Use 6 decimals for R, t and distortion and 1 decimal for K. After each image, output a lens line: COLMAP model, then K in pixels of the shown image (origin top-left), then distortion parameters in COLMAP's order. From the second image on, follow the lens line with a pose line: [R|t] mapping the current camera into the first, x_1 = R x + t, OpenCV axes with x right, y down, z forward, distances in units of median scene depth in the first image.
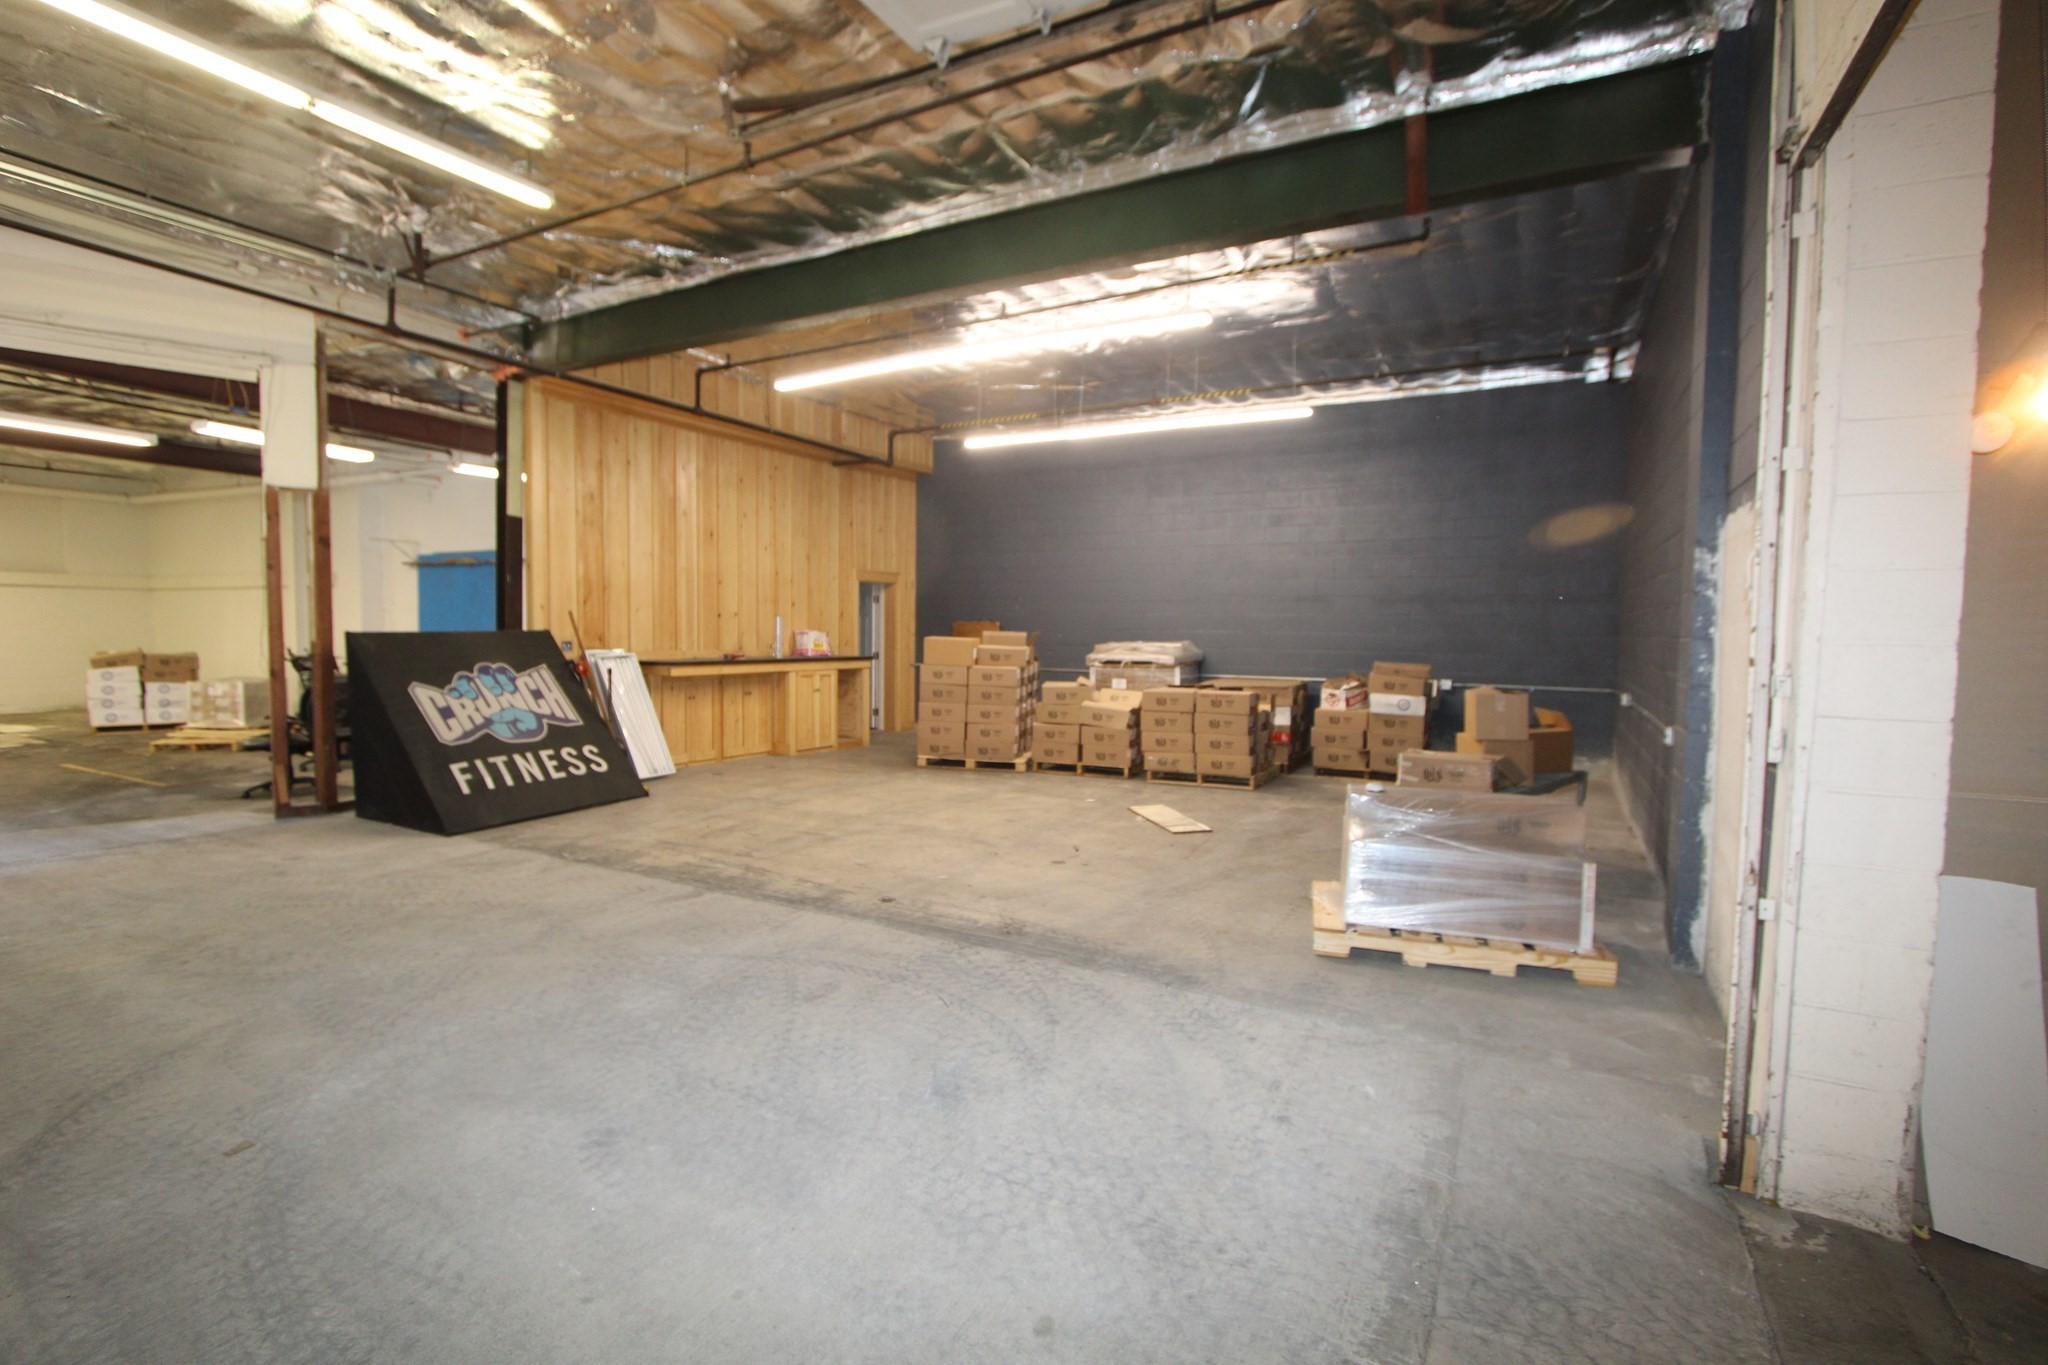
lens RADIAL K [[937.9, 0, 1016.9], [0, 937.9, 677.3], [0, 0, 1]] dist [-0.016999, 0.001846]
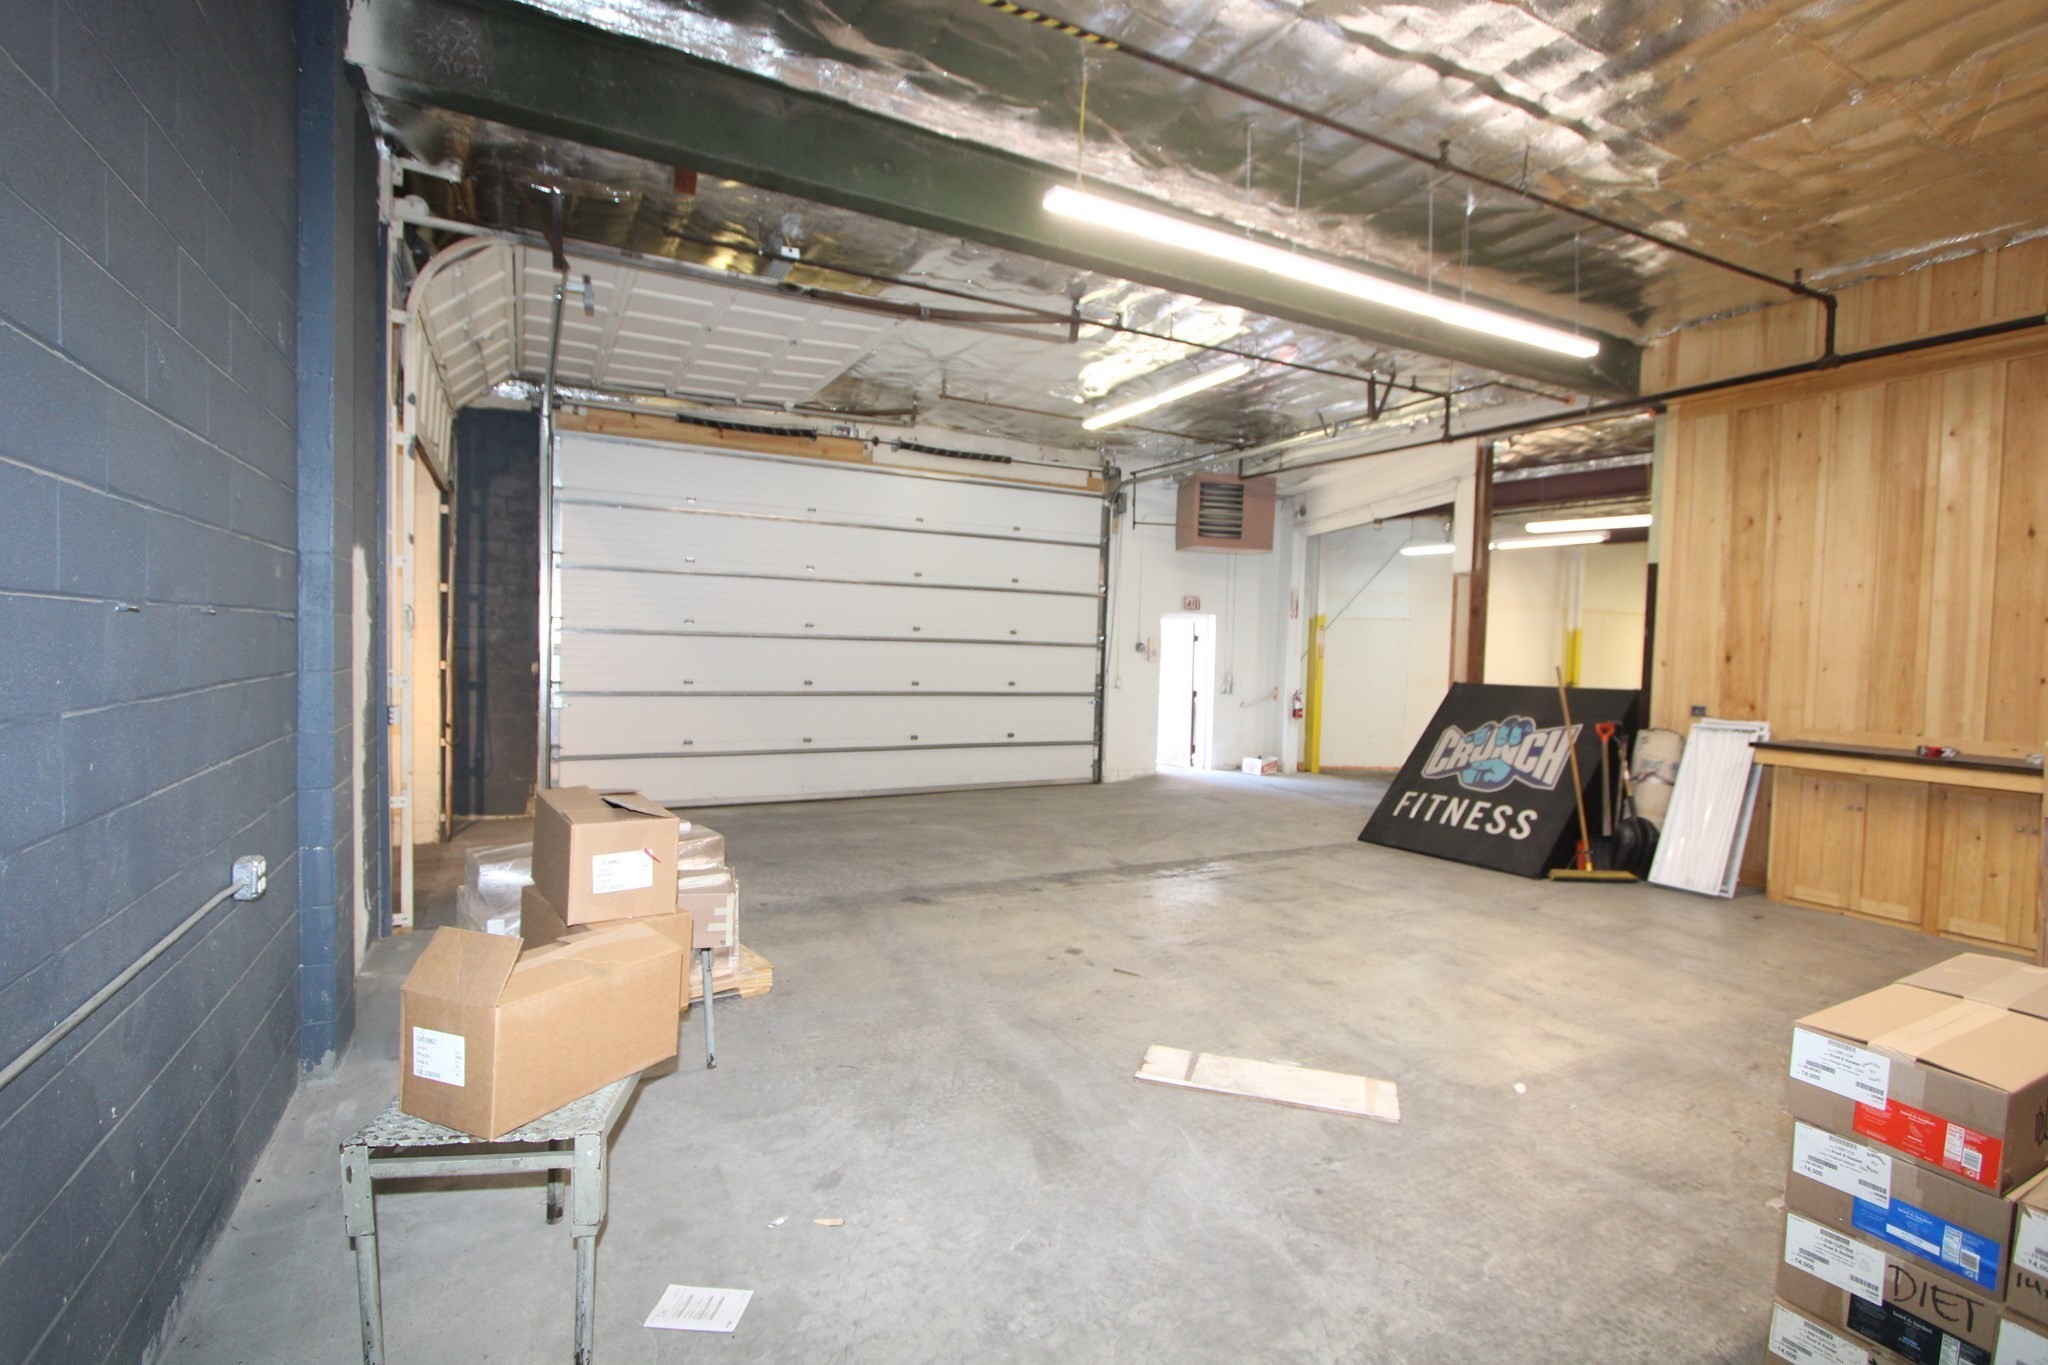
lens RADIAL K [[937.9, 0, 1014.6], [0, 937.9, 681.1], [0, 0, 1]] dist [-0.016999, 0.001846]
pose [[-0.545359, 0.007566, -0.838169, 0.505906], [-0.077810, 0.995185, 0.059611, -0.059090], [0.834584, 0.097727, -0.542144, 0.904073]]
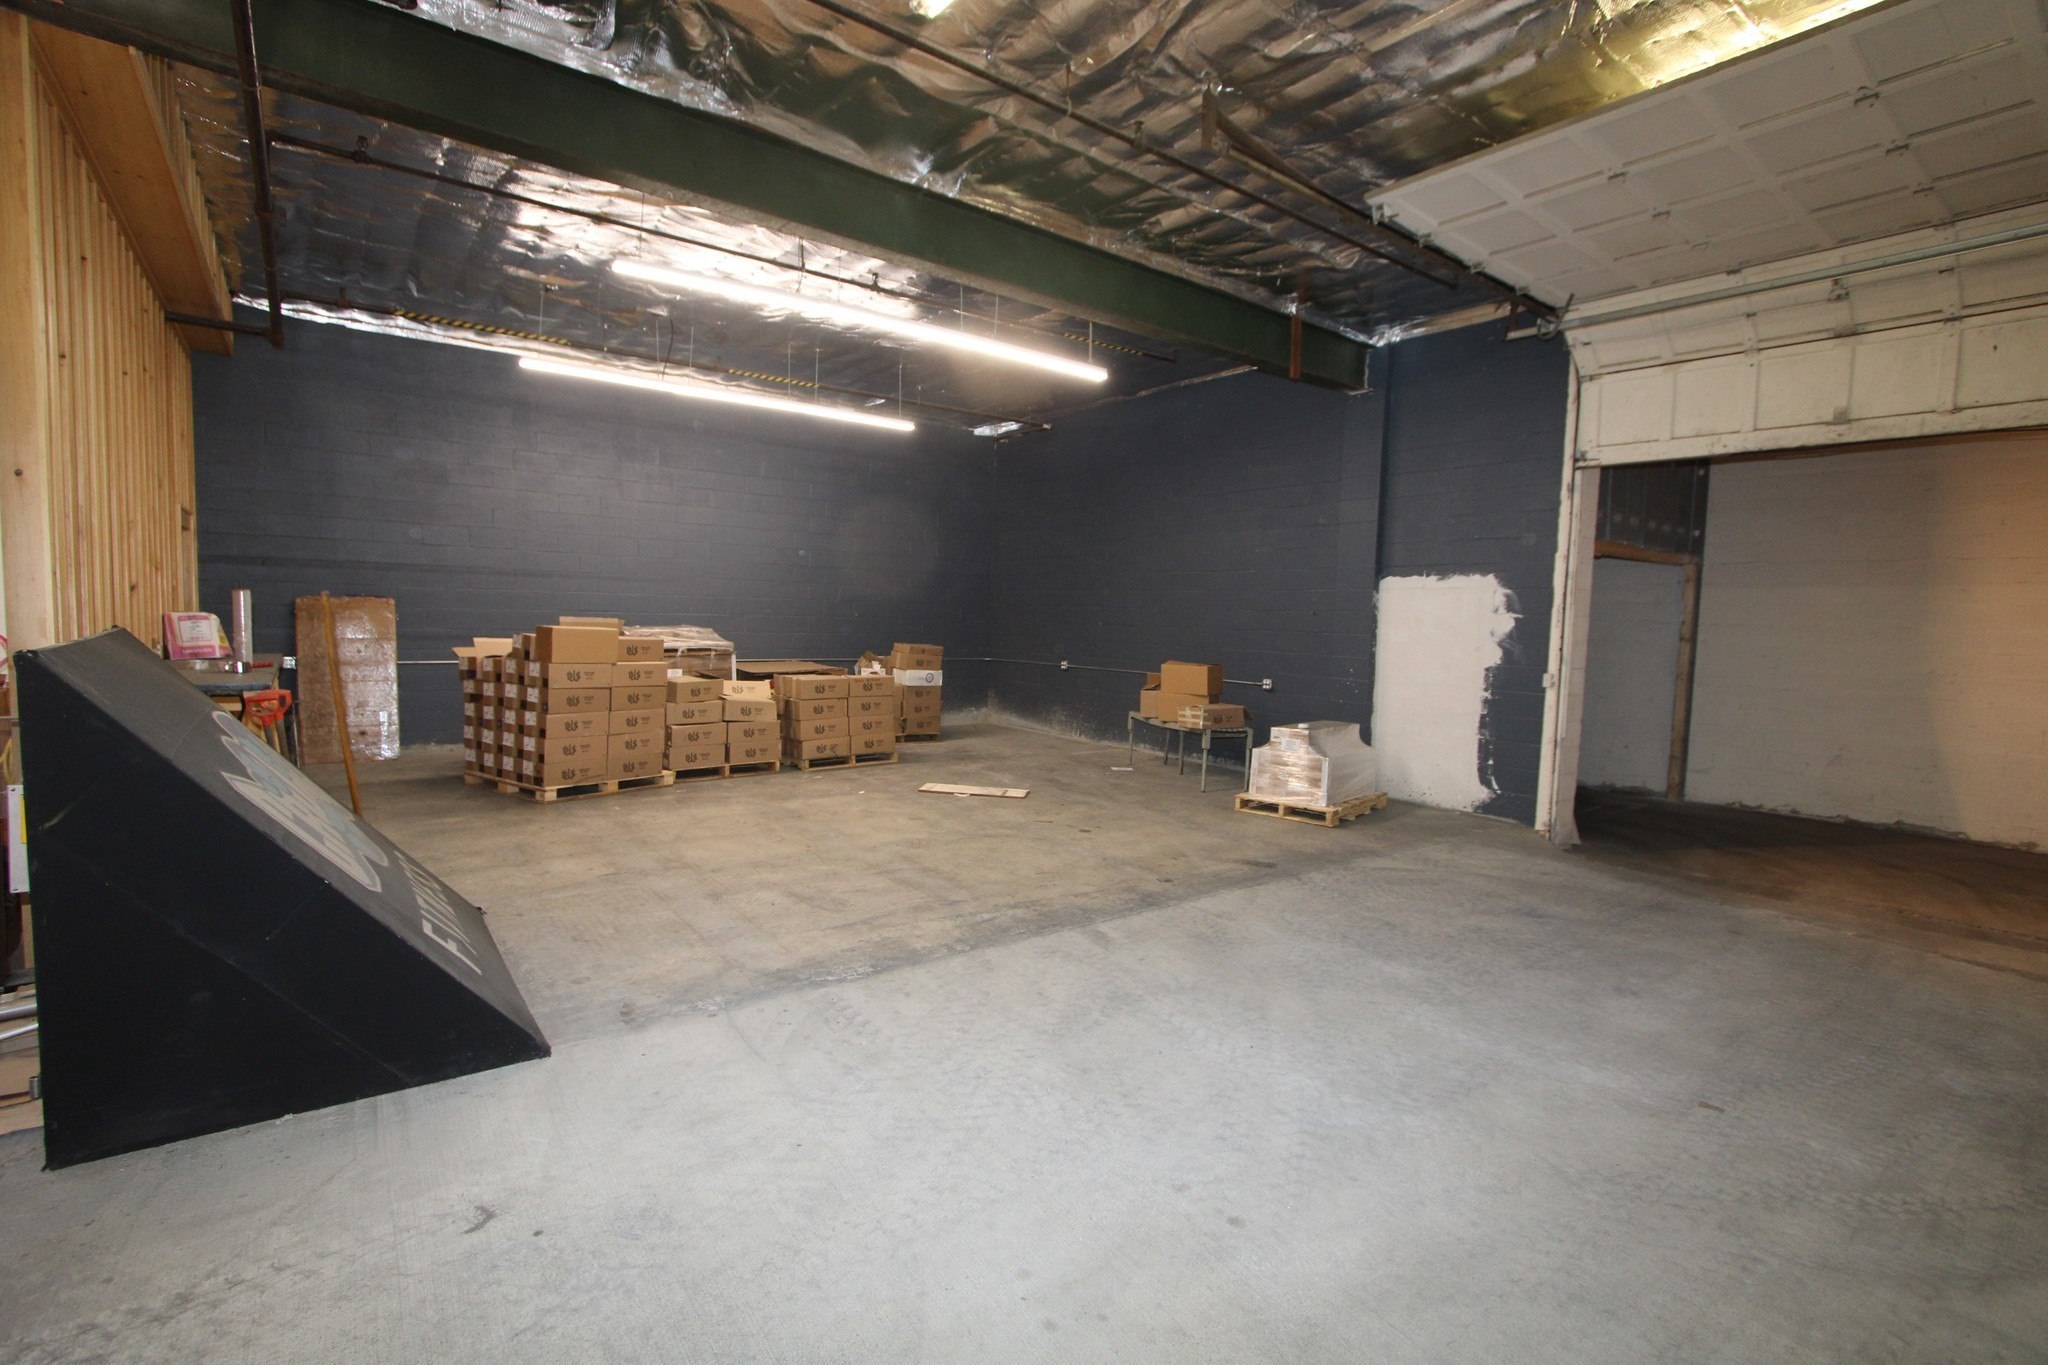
lens RADIAL K [[937.9, 0, 1009.0], [0, 937.9, 680.9], [0, 0, 1]] dist [-0.016999, 0.001846]
pose [[0.405155, -0.064494, 0.911970, -0.672414], [0.025275, 0.997918, 0.059343, -0.037114], [-0.913899, -0.000993, 0.405942, 0.403257]]
